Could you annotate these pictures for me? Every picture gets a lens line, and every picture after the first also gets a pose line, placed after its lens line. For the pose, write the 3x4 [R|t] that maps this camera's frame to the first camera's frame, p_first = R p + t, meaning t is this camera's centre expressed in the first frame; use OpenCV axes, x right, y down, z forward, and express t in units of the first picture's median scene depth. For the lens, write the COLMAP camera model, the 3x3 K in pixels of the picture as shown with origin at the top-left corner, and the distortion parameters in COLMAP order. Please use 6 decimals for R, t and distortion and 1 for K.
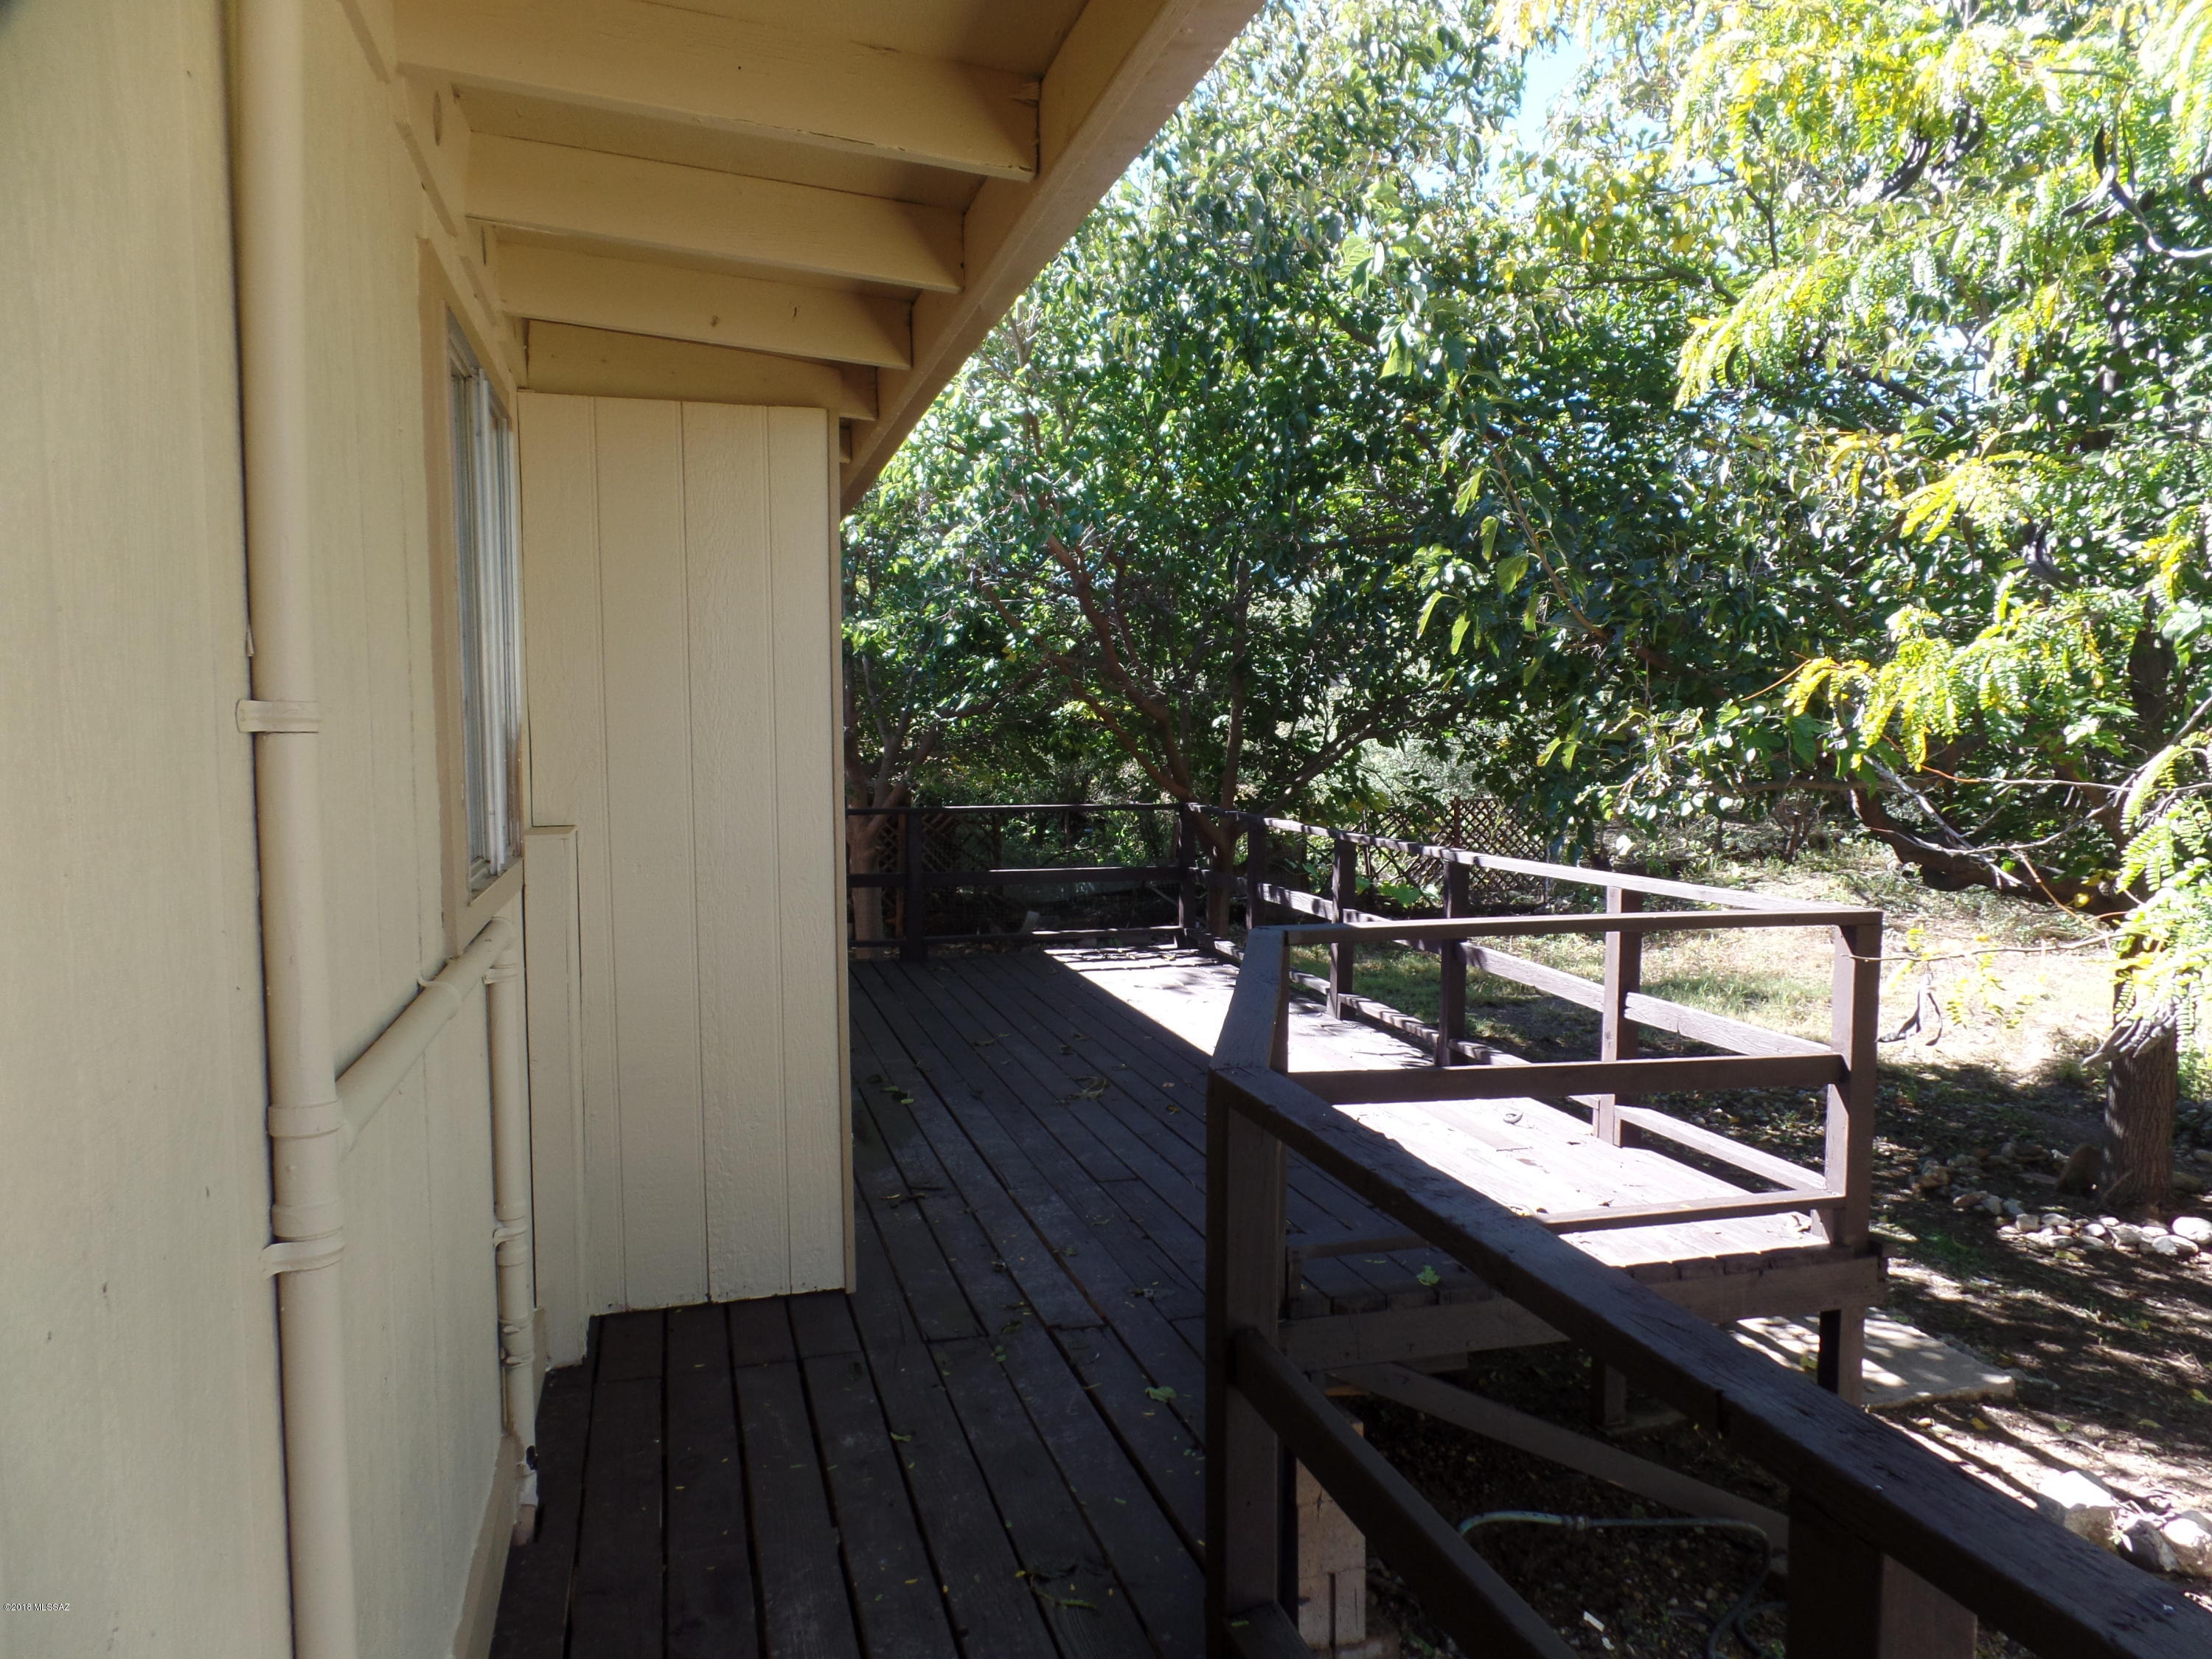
lens RADIAL K [[1519.8, 0, 1103.8], [0, 1519.8, 833.8], [0, 0, 1]] dist [0.004873, -0.003287]
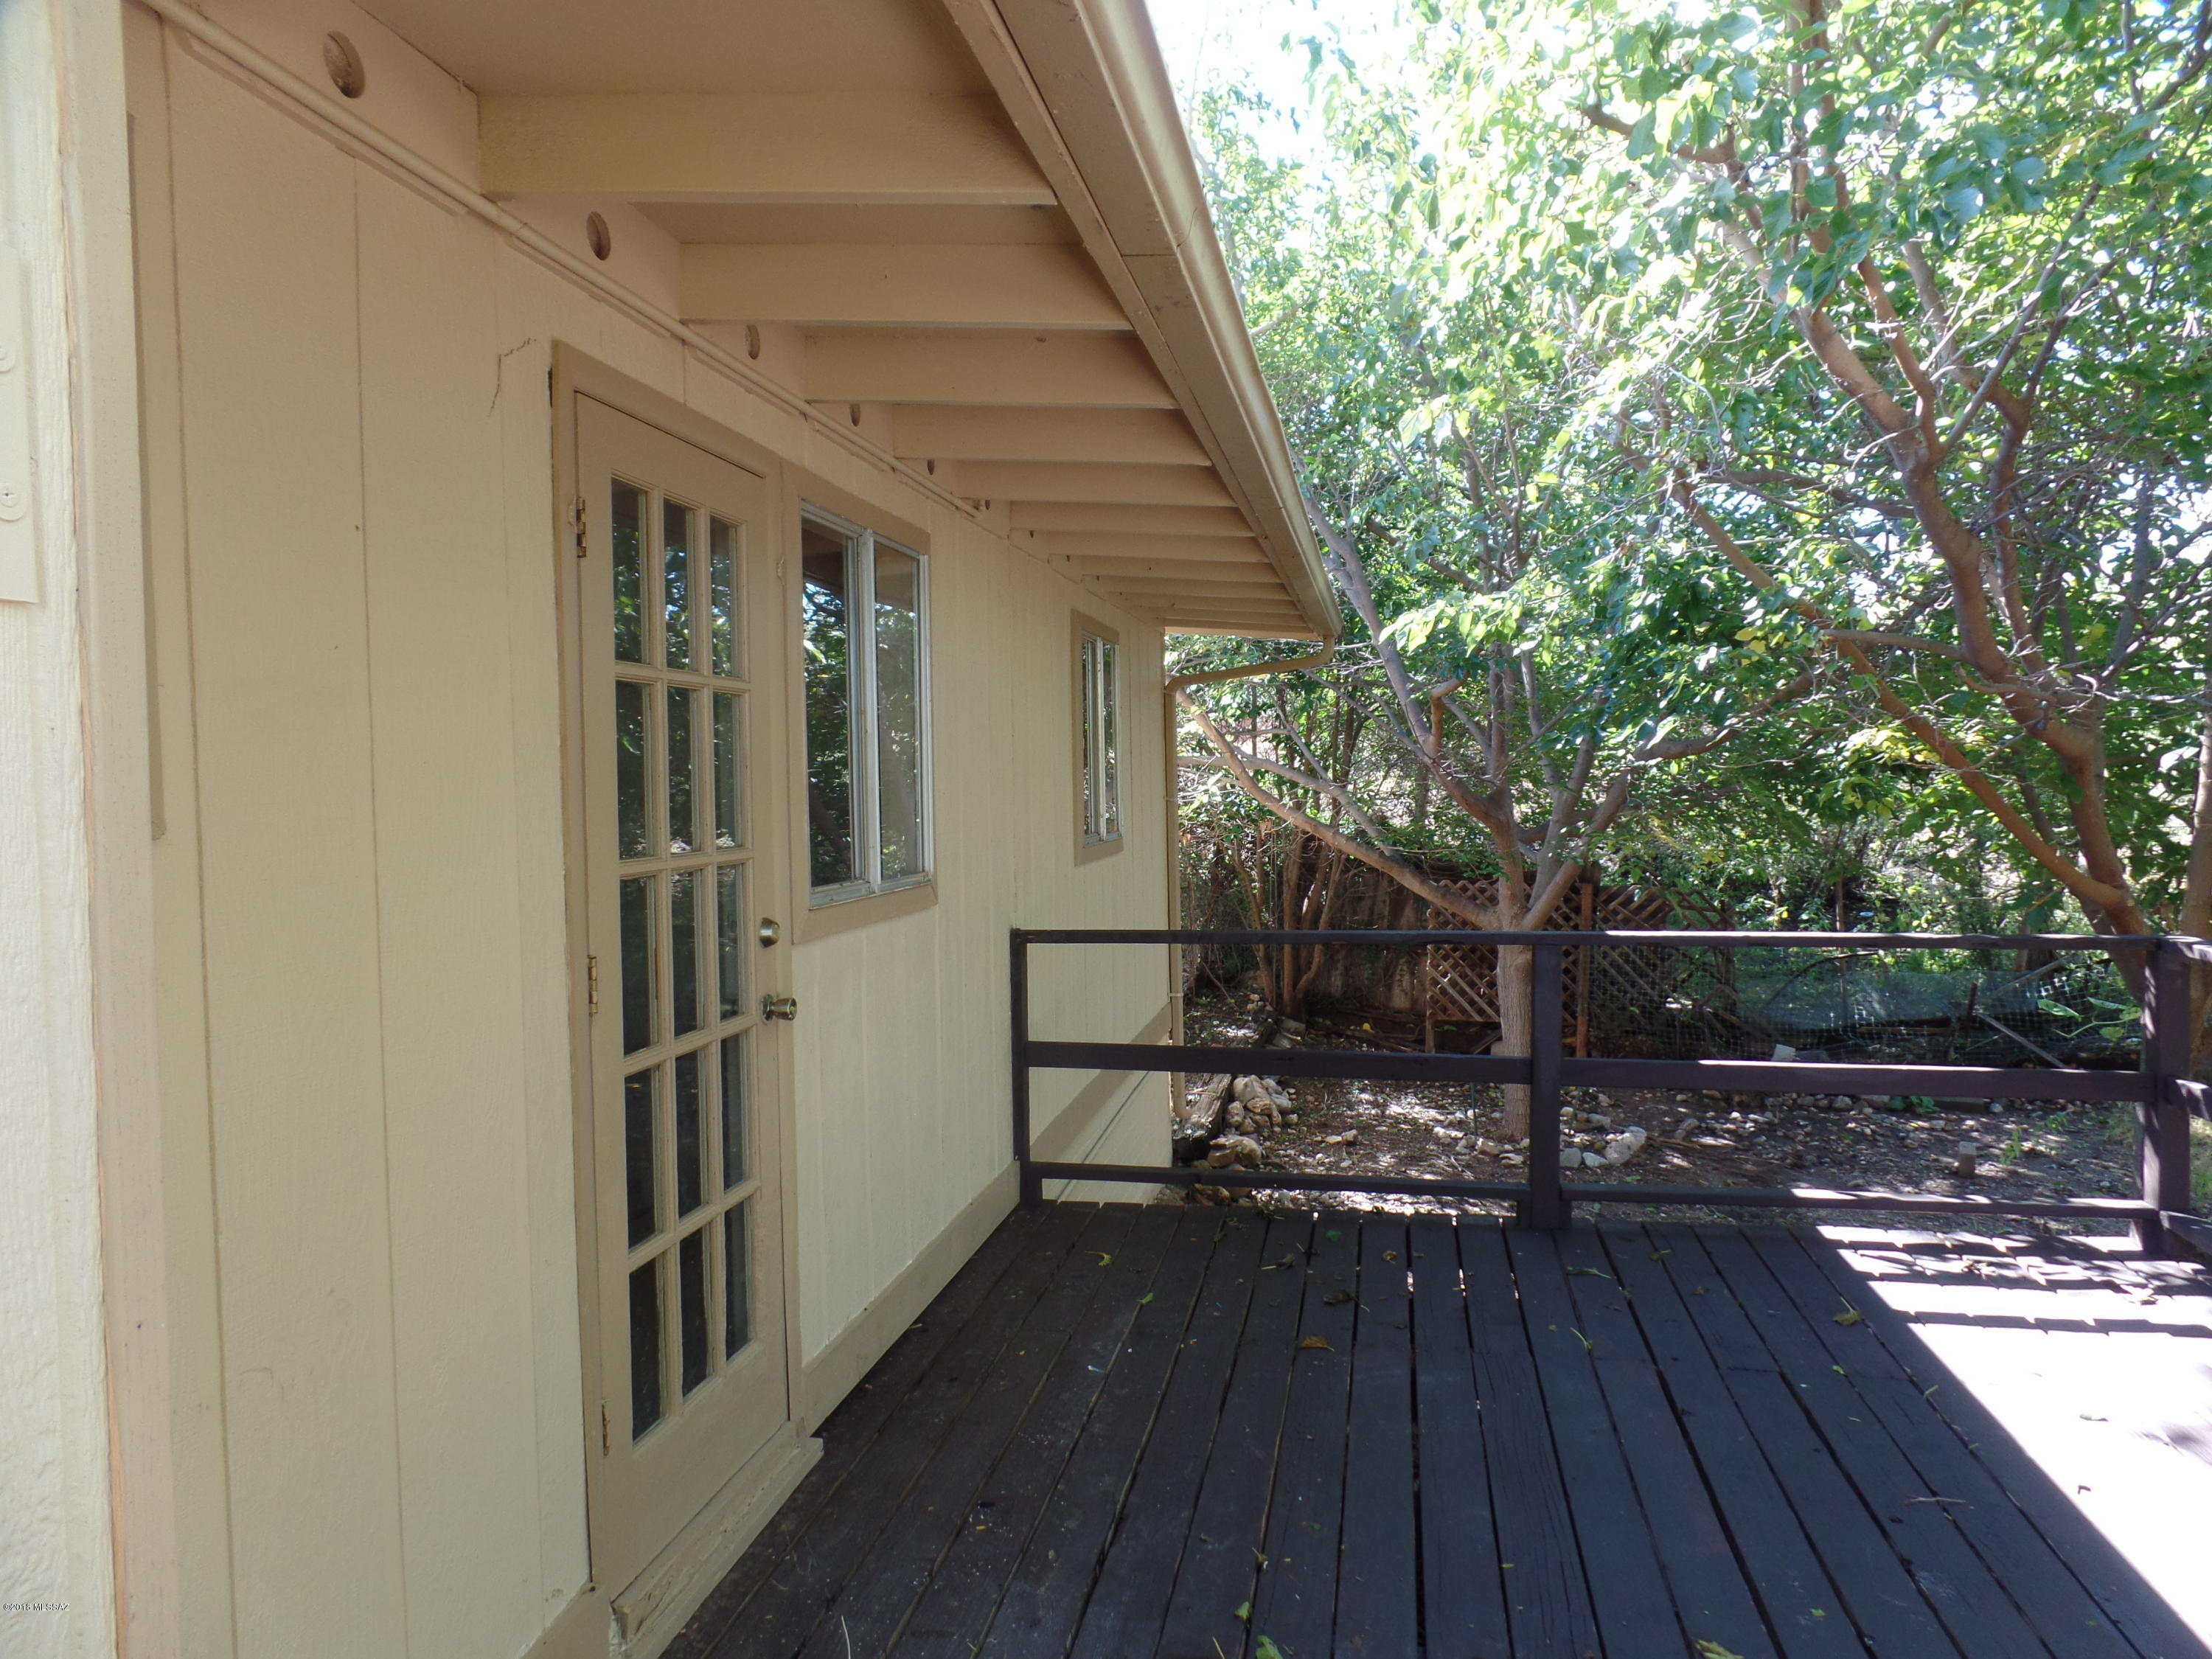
lens RADIAL K [[1519.8, 0, 1094.3], [0, 1519.8, 828.9], [0, 0, 1]] dist [0.004873, -0.003287]
pose [[0.891836, 0.008816, -0.452272, -0.024178], [-0.023907, 0.999331, -0.027663, -0.029829], [0.451726, 0.035483, 0.891451, 0.407318]]
